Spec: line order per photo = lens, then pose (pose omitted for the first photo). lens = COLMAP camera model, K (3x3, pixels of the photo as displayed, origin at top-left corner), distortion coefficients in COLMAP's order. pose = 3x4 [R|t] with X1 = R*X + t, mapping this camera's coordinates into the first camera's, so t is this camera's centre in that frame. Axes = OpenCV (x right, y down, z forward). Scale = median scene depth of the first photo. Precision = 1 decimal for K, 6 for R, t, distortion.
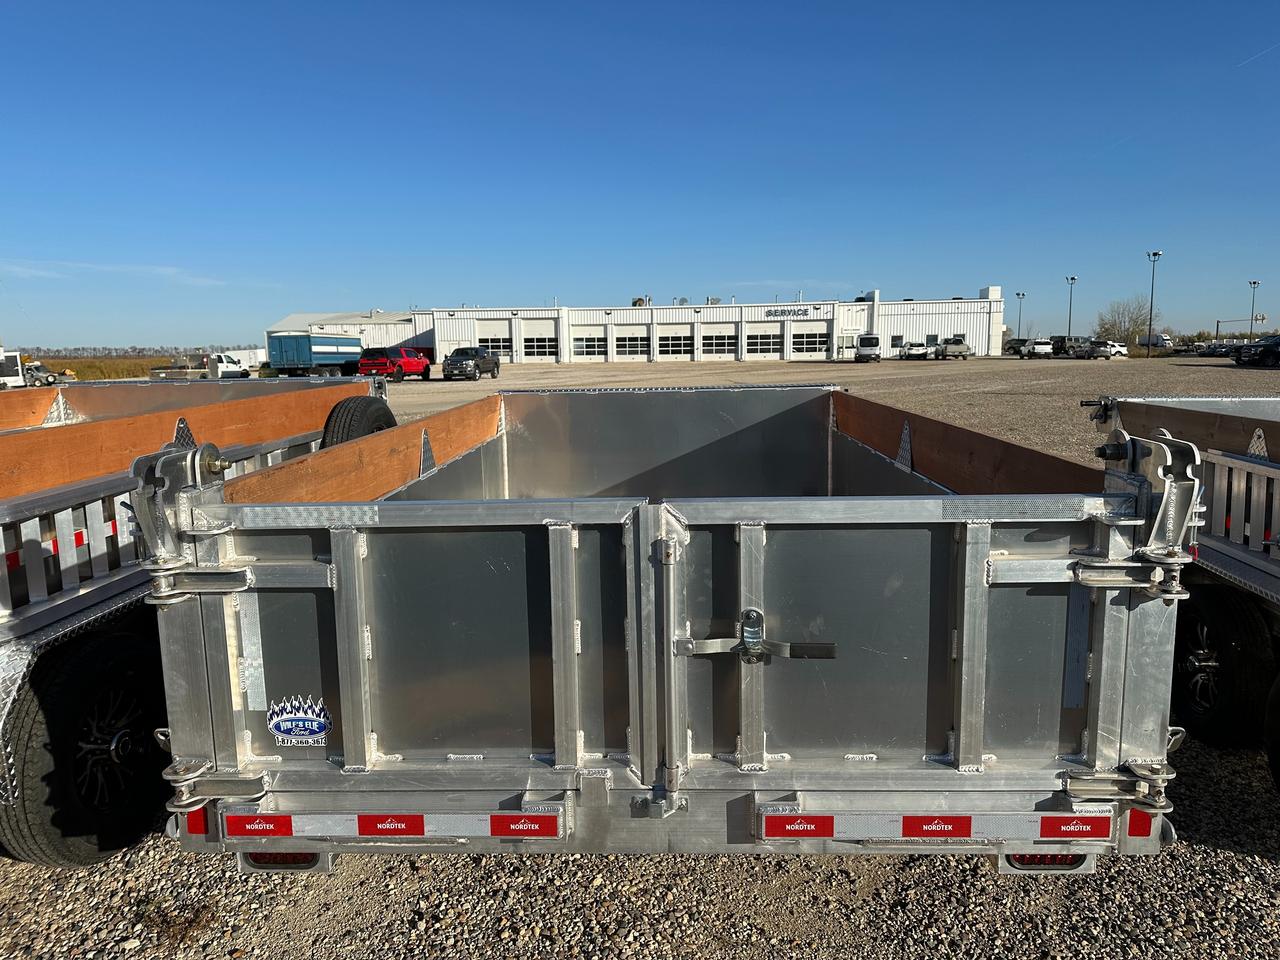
lens RADIAL K [[897.4, 0, 640.0], [0, 897.4, 480.0], [0, 0, 1]] dist [-0.001433, -0.004171]
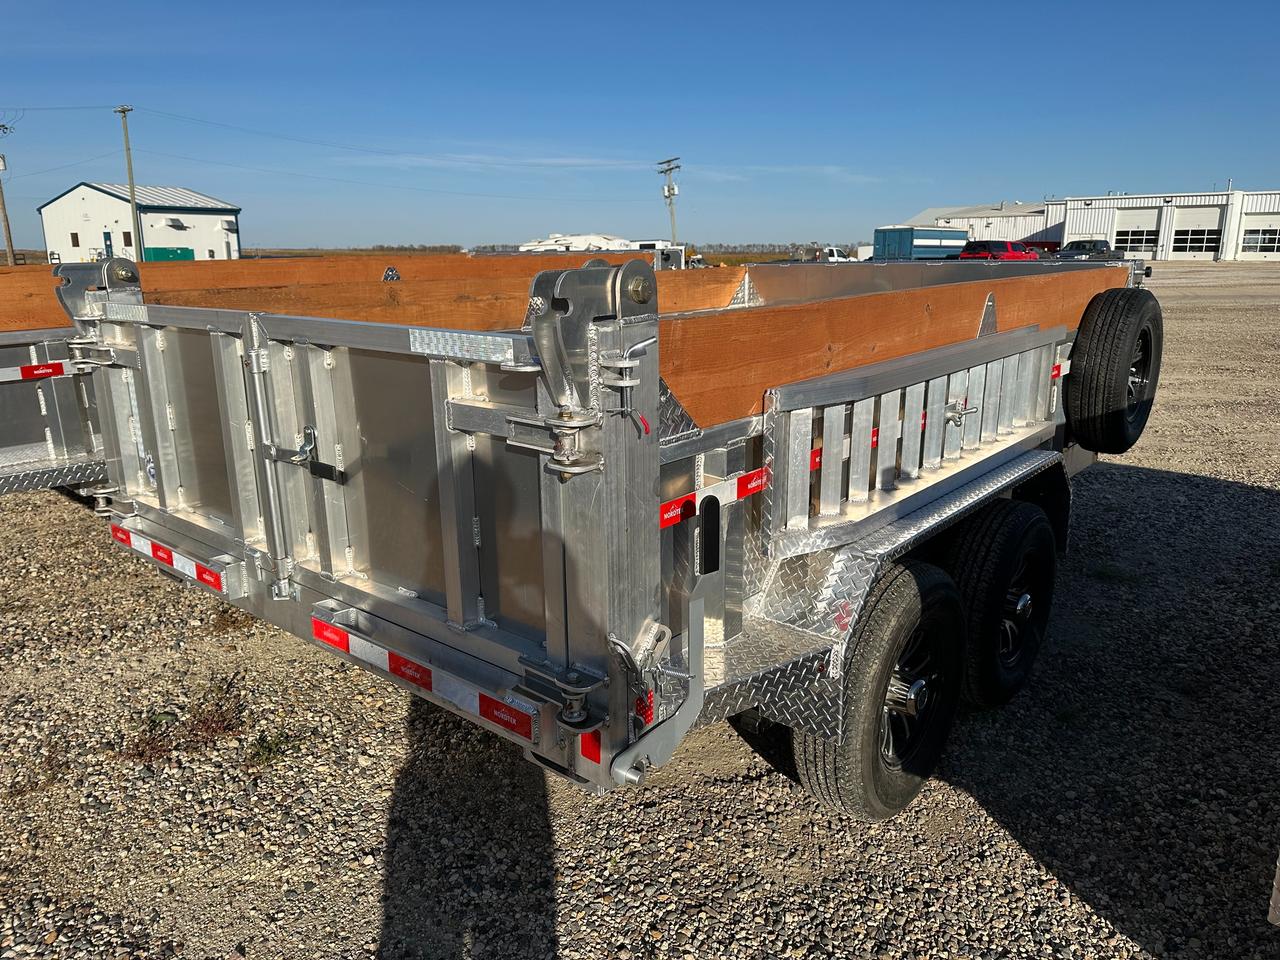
lens RADIAL K [[897.4, 0, 640.0], [0, 897.4, 480.0], [0, 0, 1]] dist [-0.001433, -0.004171]
pose [[0.733273, 0.175353, -0.656933, 0.100552], [-0.098910, 0.983405, 0.152092, -0.002996], [0.672701, -0.046547, 0.738449, 0.011721]]
